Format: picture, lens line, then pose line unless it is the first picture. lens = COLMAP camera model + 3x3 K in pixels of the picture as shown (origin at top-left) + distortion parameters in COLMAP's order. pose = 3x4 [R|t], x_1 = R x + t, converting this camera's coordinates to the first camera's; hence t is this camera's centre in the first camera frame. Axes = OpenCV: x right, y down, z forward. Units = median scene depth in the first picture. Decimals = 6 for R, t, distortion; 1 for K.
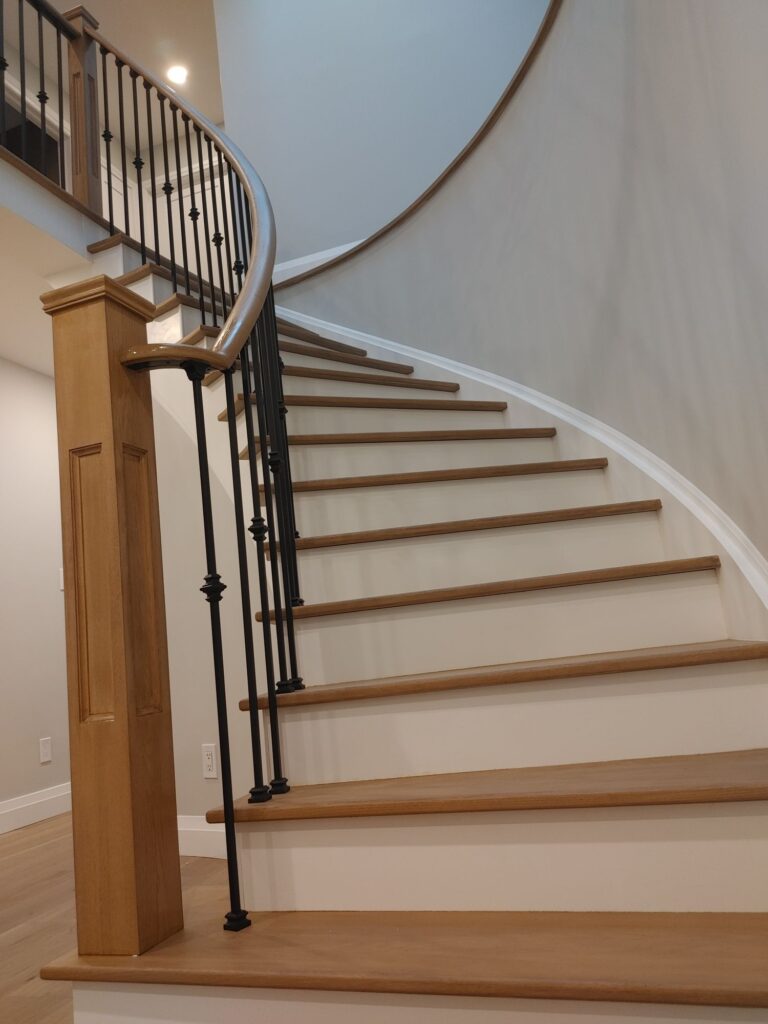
lens RADIAL K [[790.2, 0, 384.0], [0, 790.2, 512.0], [0, 0, 1]] dist [0.116185, -0.155629]
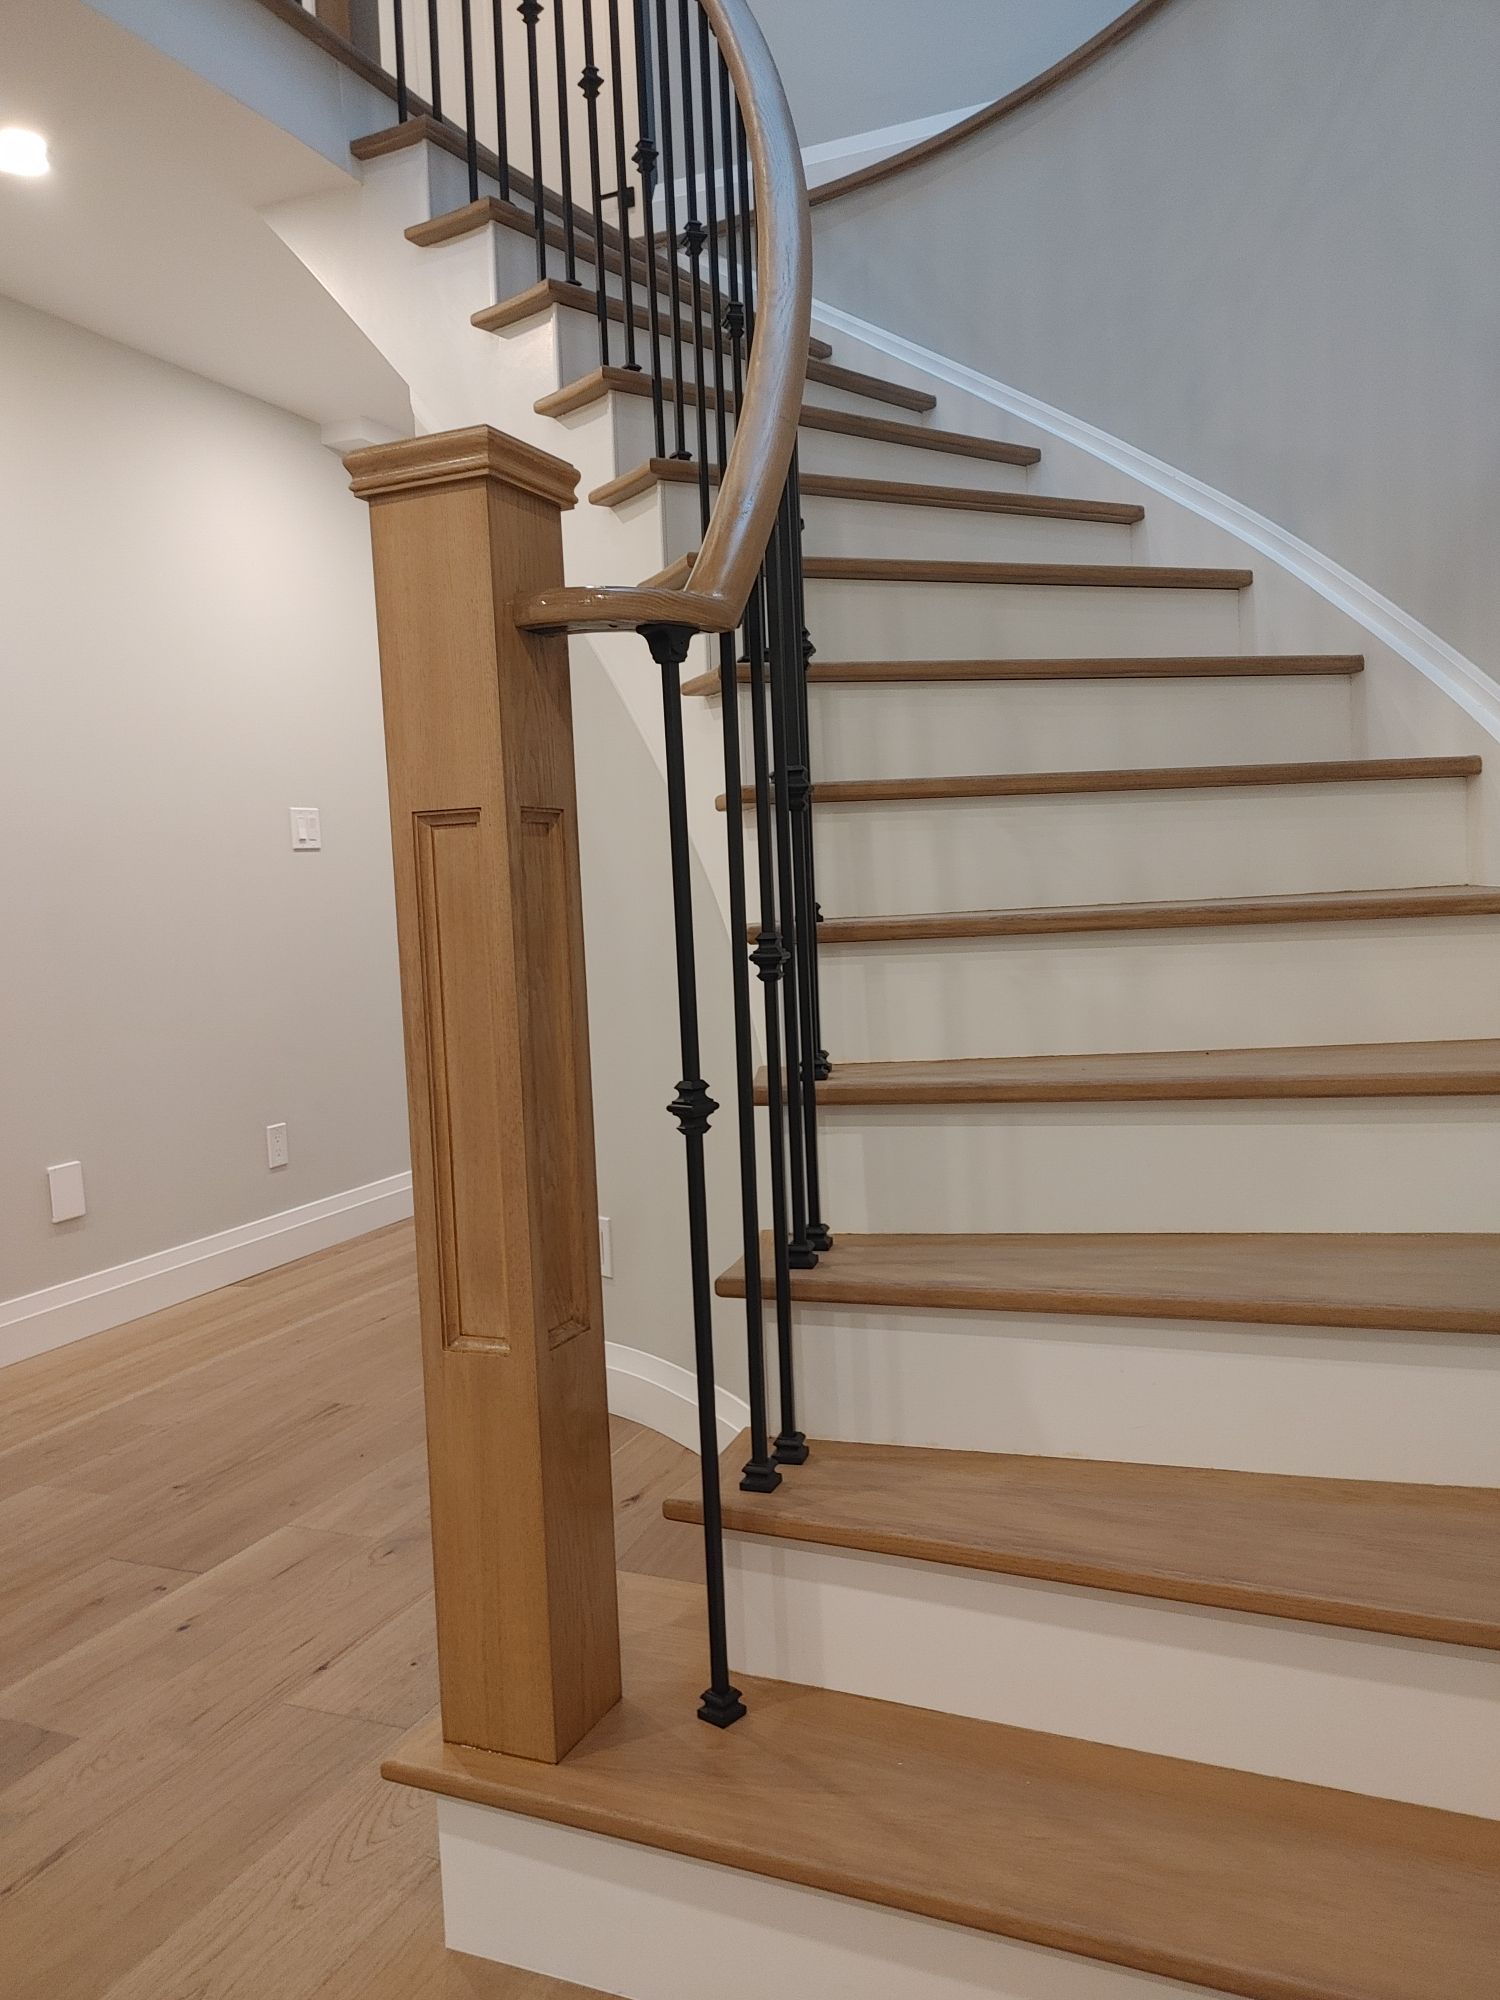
lens RADIAL K [[1543.3, 0, 750.0], [0, 1543.3, 1000.0], [0, 0, 1]] dist [0.116185, -0.155629]
pose [[0.995856, 0.072349, -0.055112, -0.126953], [-0.055958, 0.965108, 0.255801, -0.215663], [0.071696, -0.251657, 0.965157, 0.076953]]
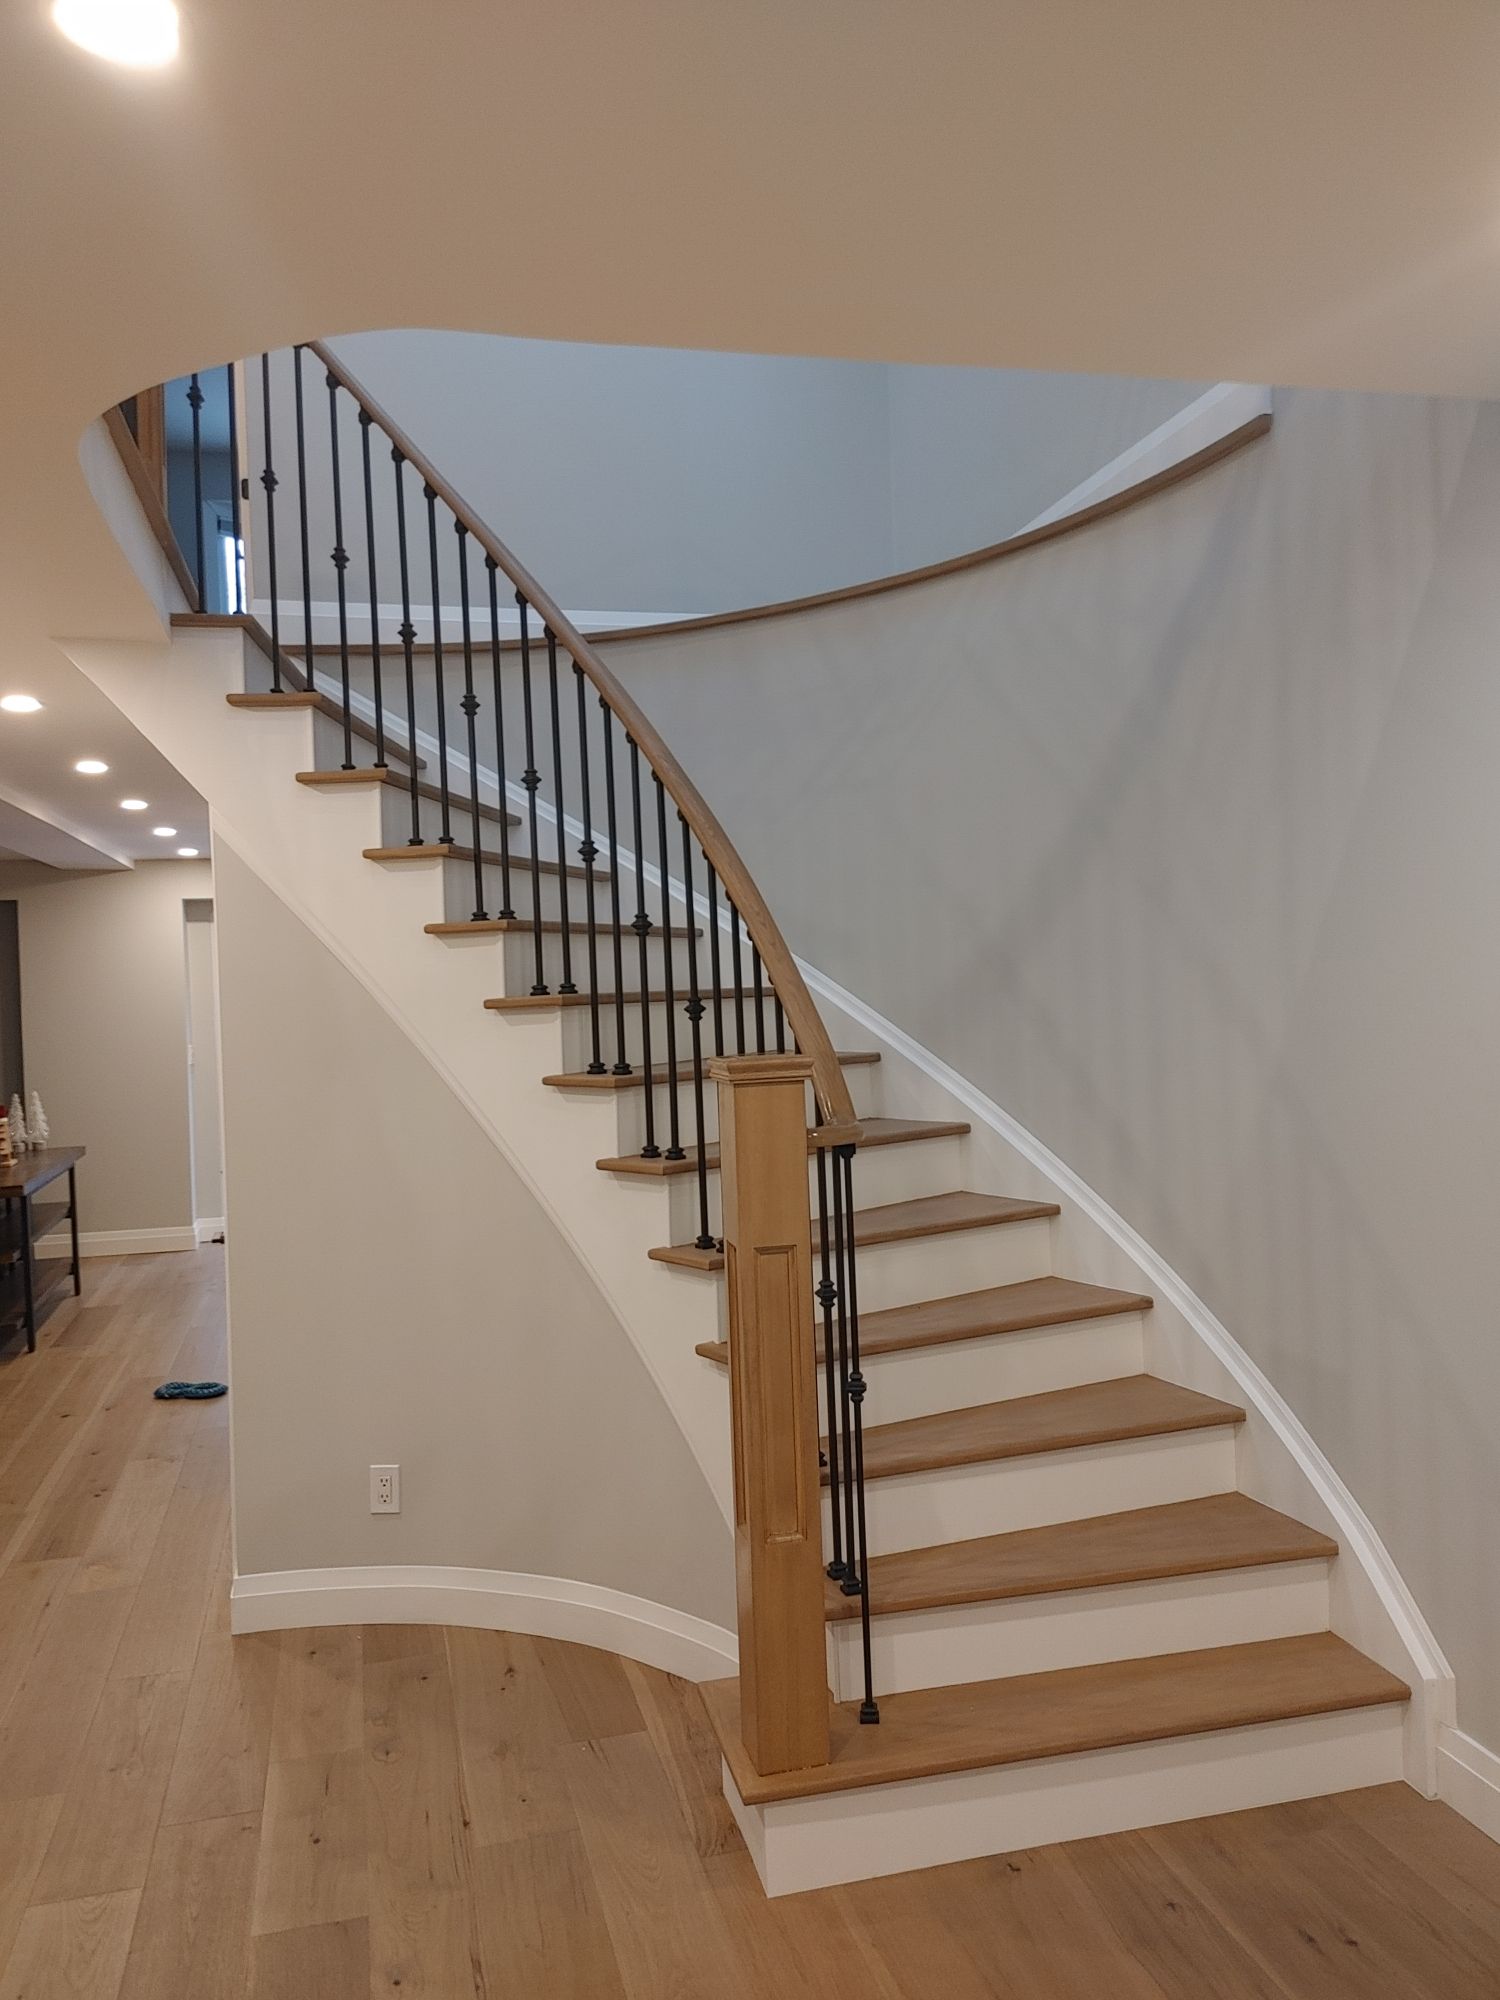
lens RADIAL K [[1543.3, 0, 750.0], [0, 1543.3, 1000.0], [0, 0, 1]] dist [0.116185, -0.155629]
pose [[0.838093, 0.063502, 0.541819, -1.326257], [-0.136325, 0.986070, 0.095300, -0.509137], [-0.528219, -0.153734, 0.835075, -0.409704]]
